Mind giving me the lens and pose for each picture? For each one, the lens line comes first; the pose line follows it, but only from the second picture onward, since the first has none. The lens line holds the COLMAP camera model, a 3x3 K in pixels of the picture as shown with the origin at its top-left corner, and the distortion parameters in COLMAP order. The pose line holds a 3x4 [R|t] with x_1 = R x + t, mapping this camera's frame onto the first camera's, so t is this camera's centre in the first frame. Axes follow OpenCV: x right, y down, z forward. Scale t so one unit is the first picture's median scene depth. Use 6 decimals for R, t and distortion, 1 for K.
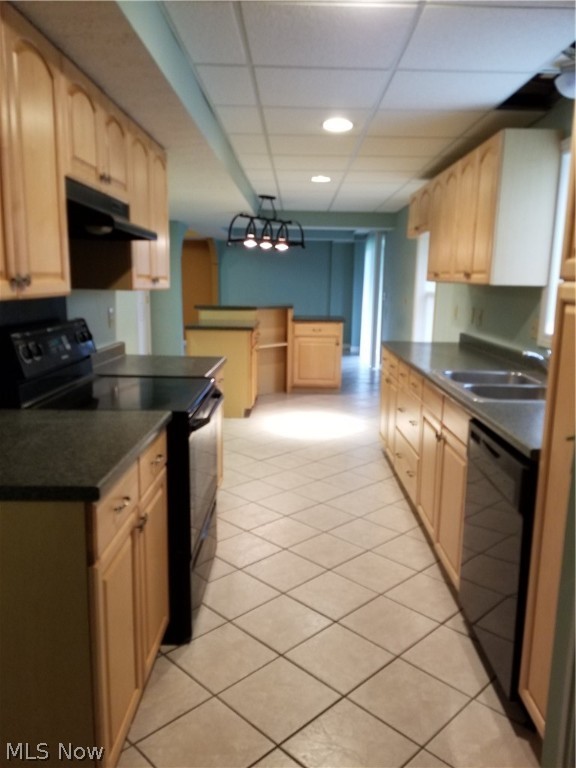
lens RADIAL K [[597.6, 0, 288.0], [0, 597.6, 384.0], [0, 0, 1]] dist [0.098674, -0.182338]
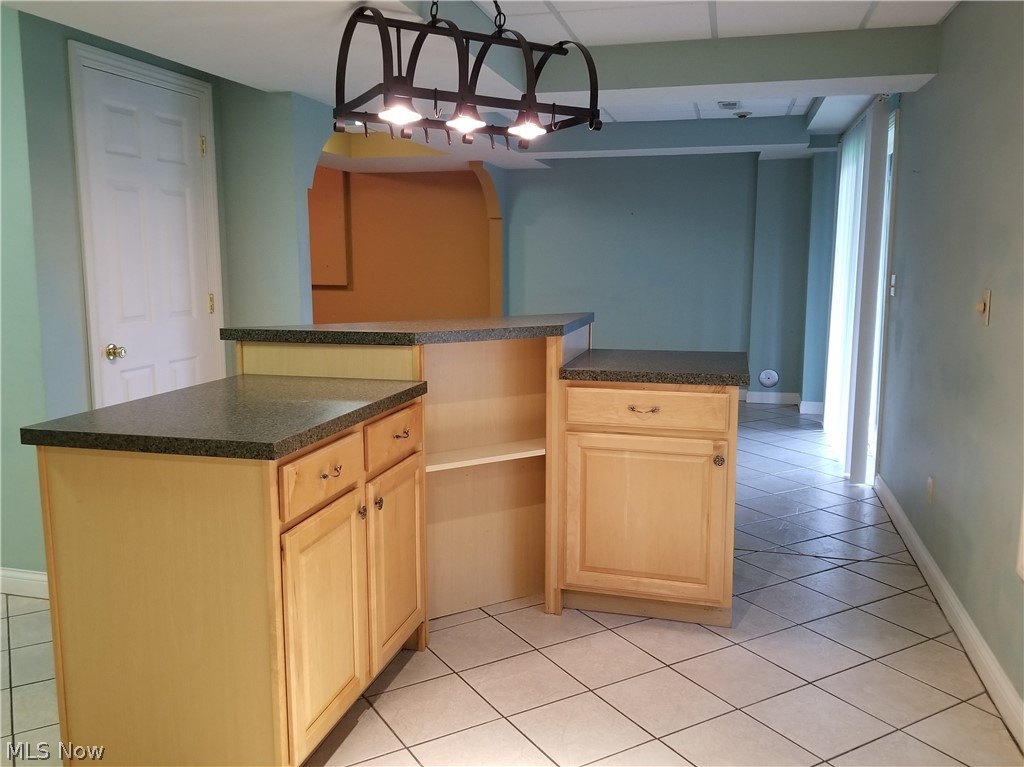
lens RADIAL K [[796.8, 0, 518.0], [0, 796.8, 365.6], [0, 0, 1]] dist [0.098674, -0.182338]
pose [[0.965943, 0.019595, -0.258011, 0.087938], [-0.029264, 0.999004, -0.033687, -0.095534], [0.257094, 0.040090, 0.965555, 0.602656]]
